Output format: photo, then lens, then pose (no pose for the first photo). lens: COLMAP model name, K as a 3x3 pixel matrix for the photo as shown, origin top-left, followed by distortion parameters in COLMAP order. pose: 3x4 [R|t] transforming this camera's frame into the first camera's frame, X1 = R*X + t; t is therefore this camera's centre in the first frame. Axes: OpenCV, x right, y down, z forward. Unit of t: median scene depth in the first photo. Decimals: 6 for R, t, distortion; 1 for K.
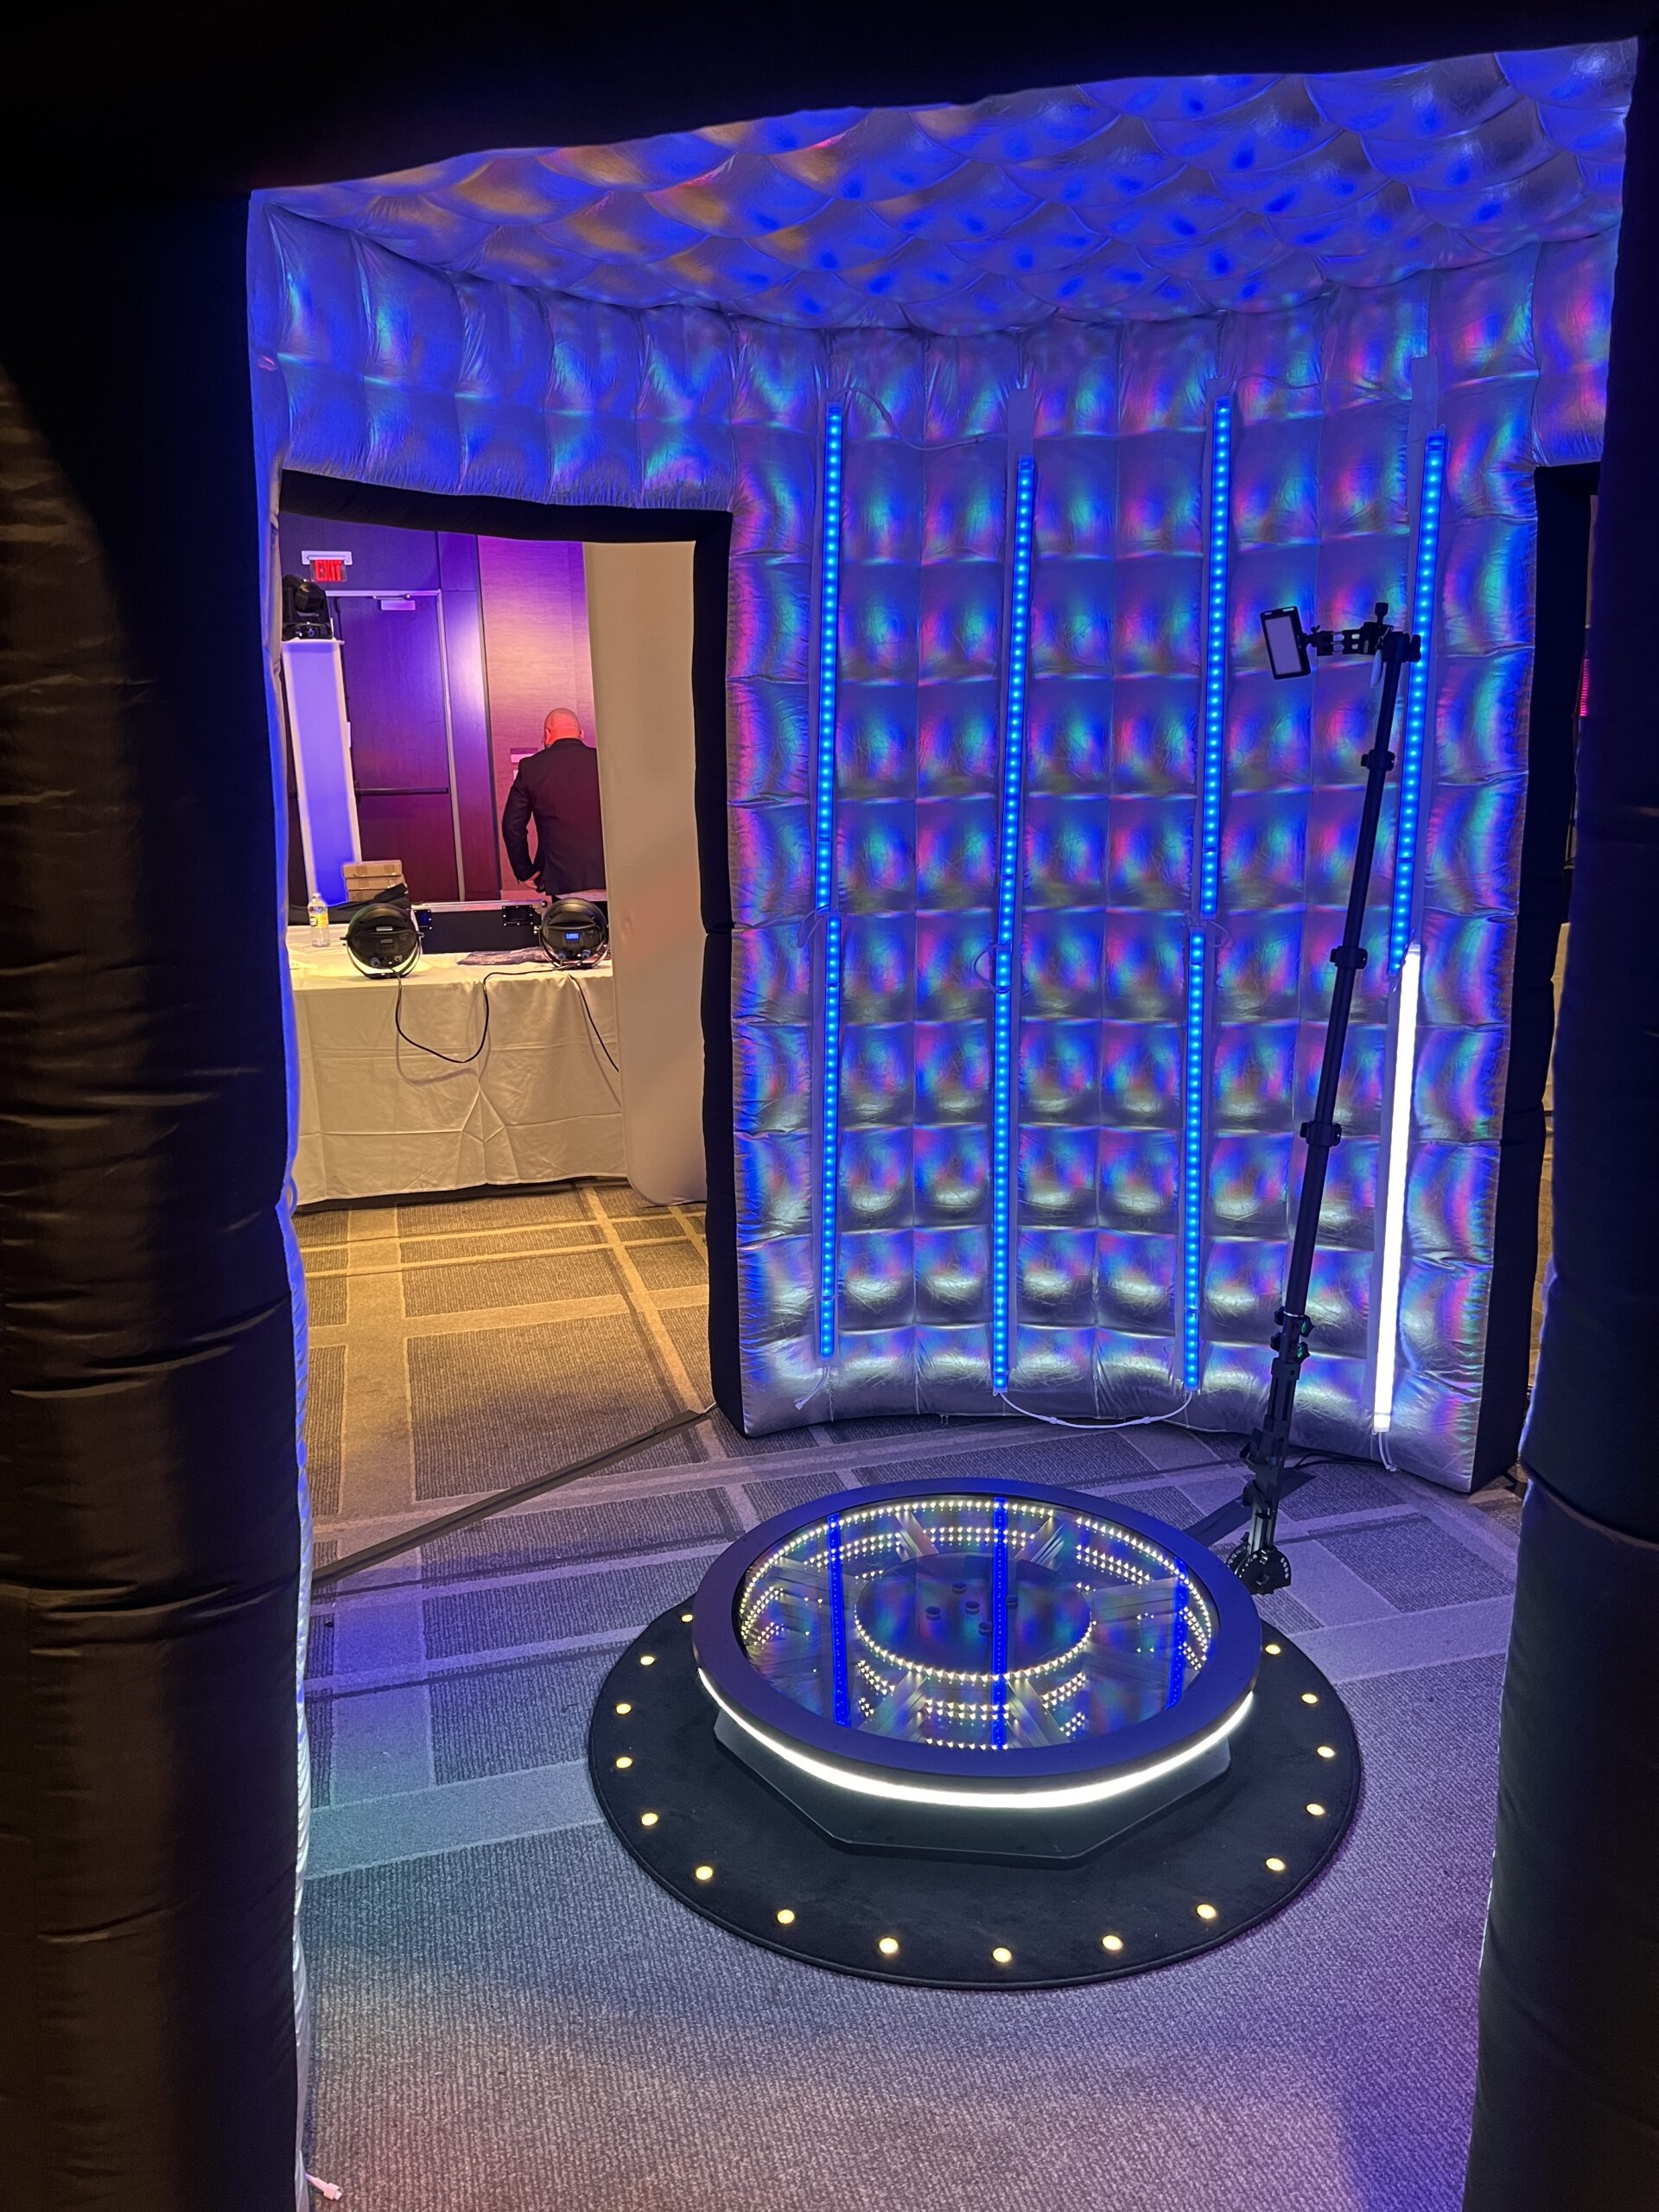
lens RADIAL K [[1687.5, 0, 882.3], [0, 1687.5, 1078.4], [0, 0, 1]] dist [0.067475, -0.059017]
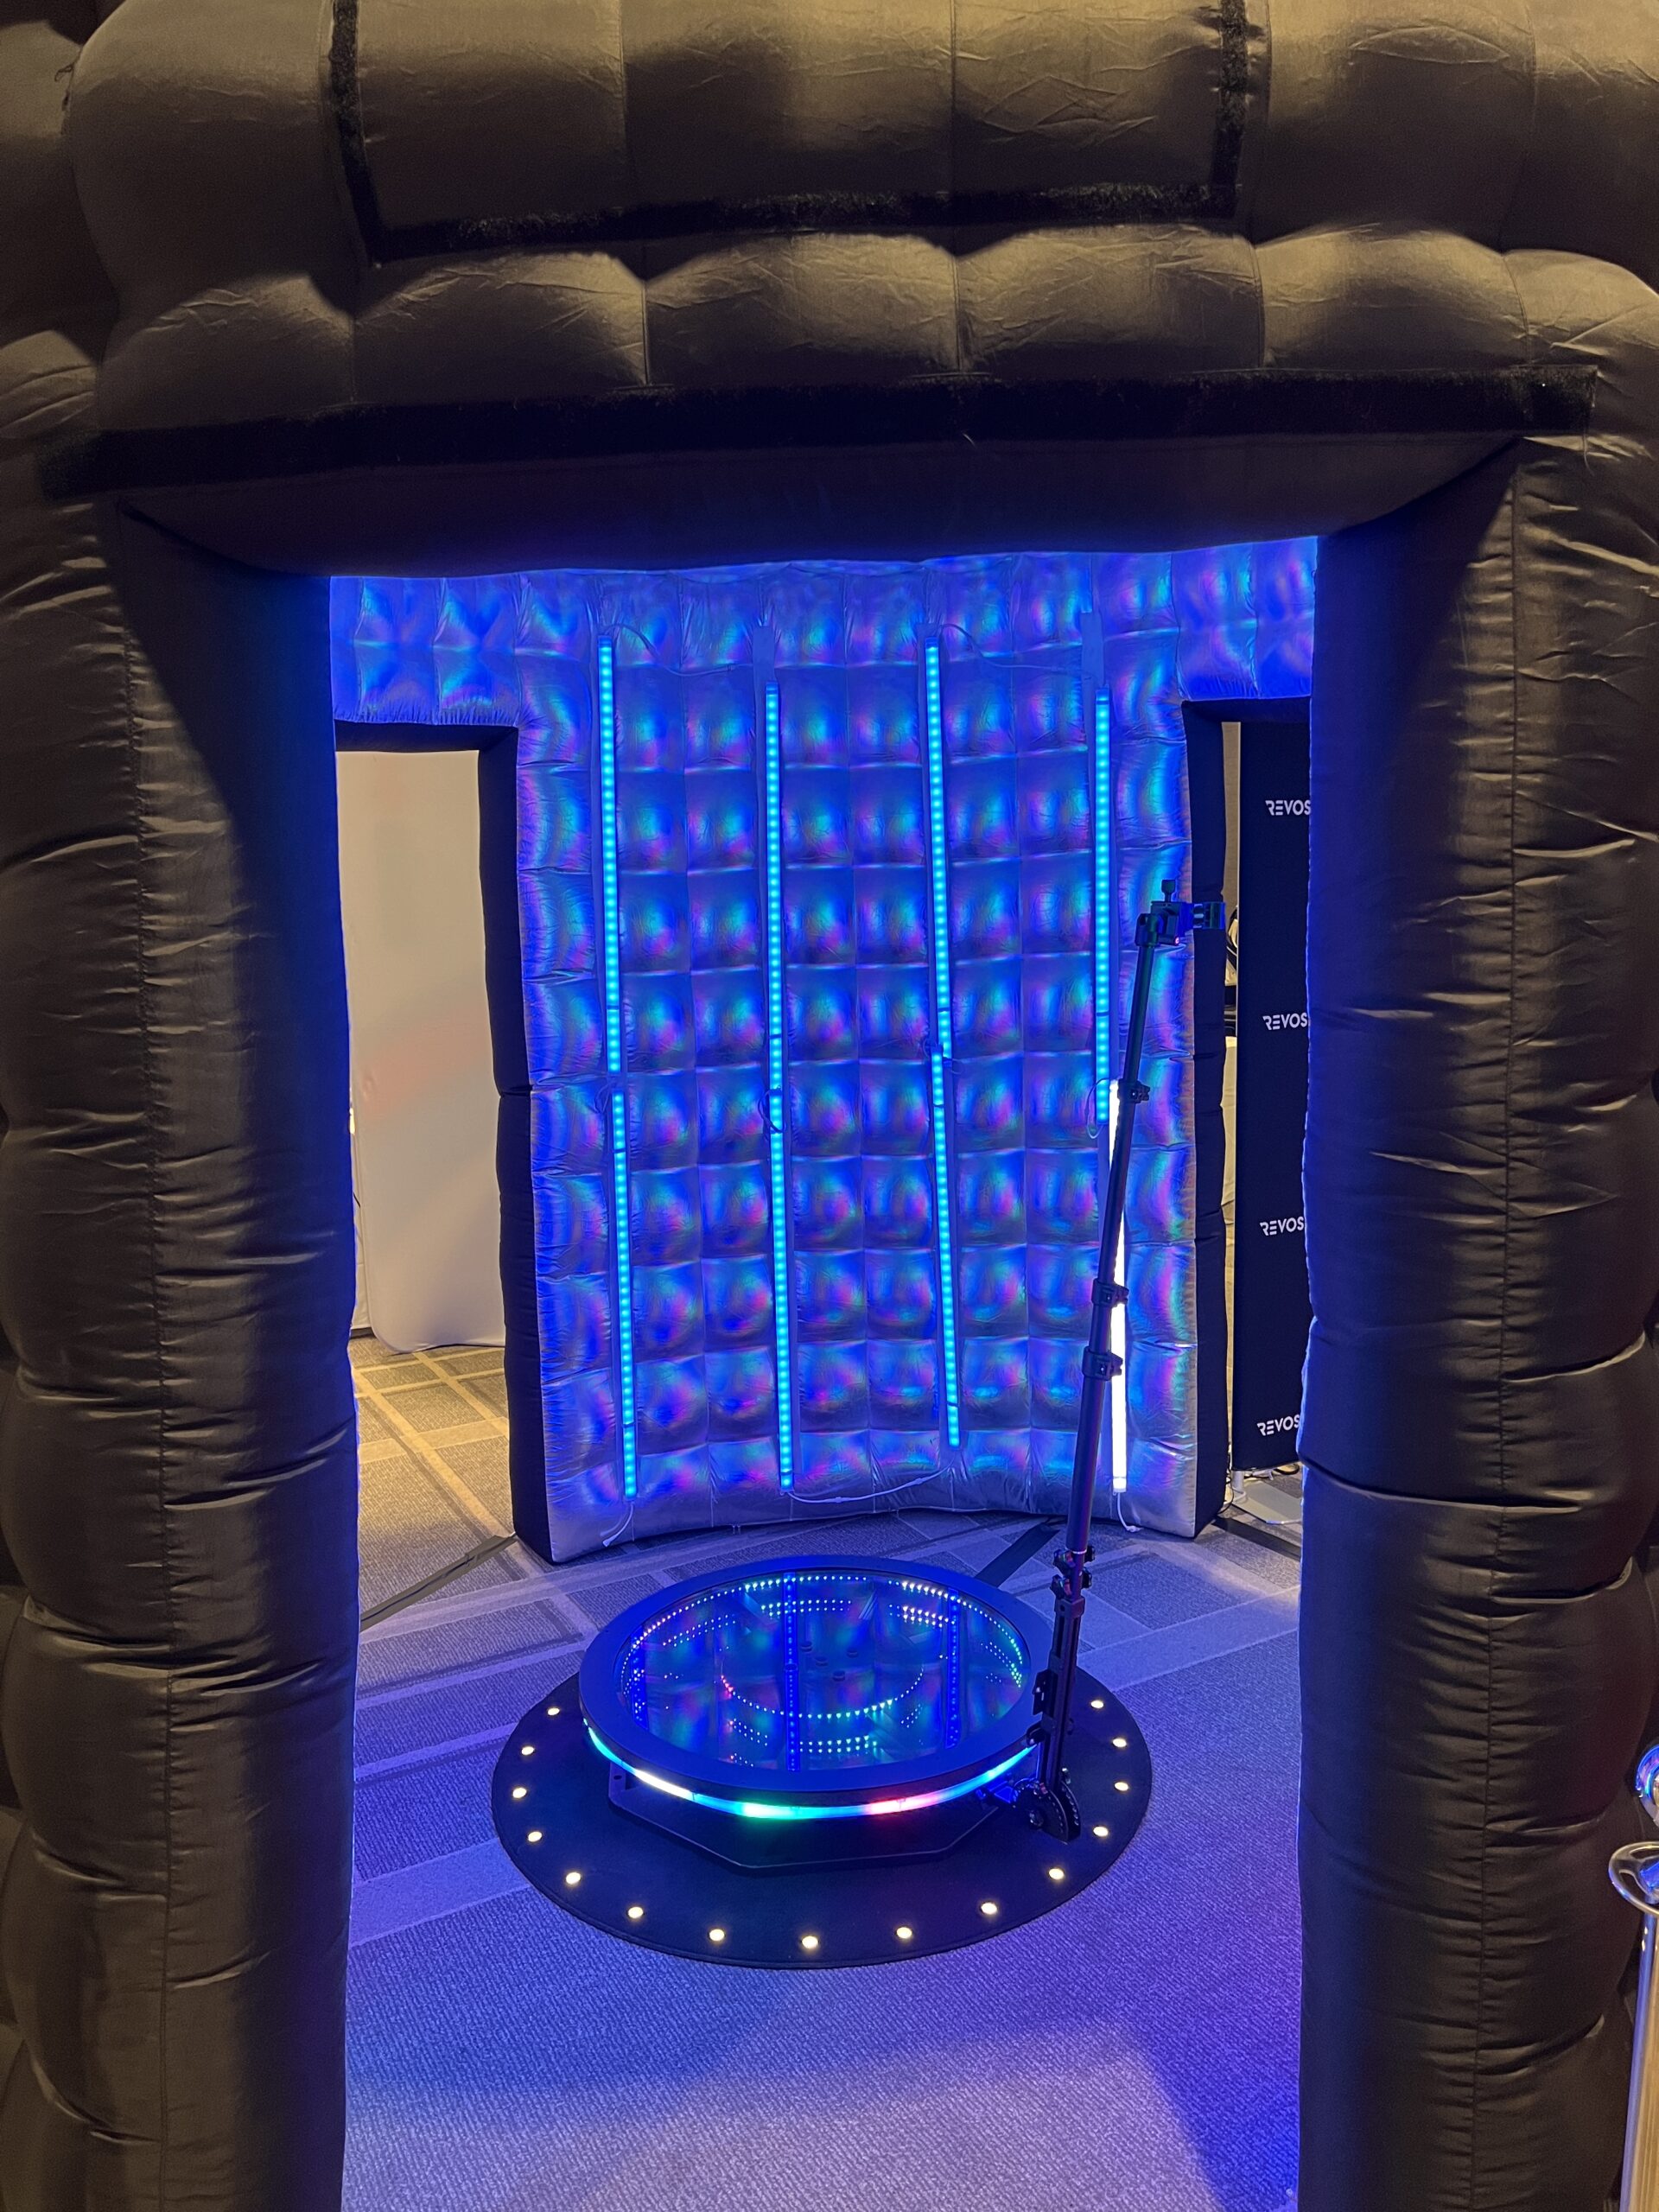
lens RADIAL K [[1717.7, 0, 829.5], [0, 1717.7, 1106.0], [0, 0, 1]] dist [0.066798, 0.004662]
pose [[0.975822, -0.047154, 0.213420, -0.144615], [0.059544, 0.996871, -0.051997, -0.008323], [-0.210301, 0.063448, 0.975576, -0.157443]]
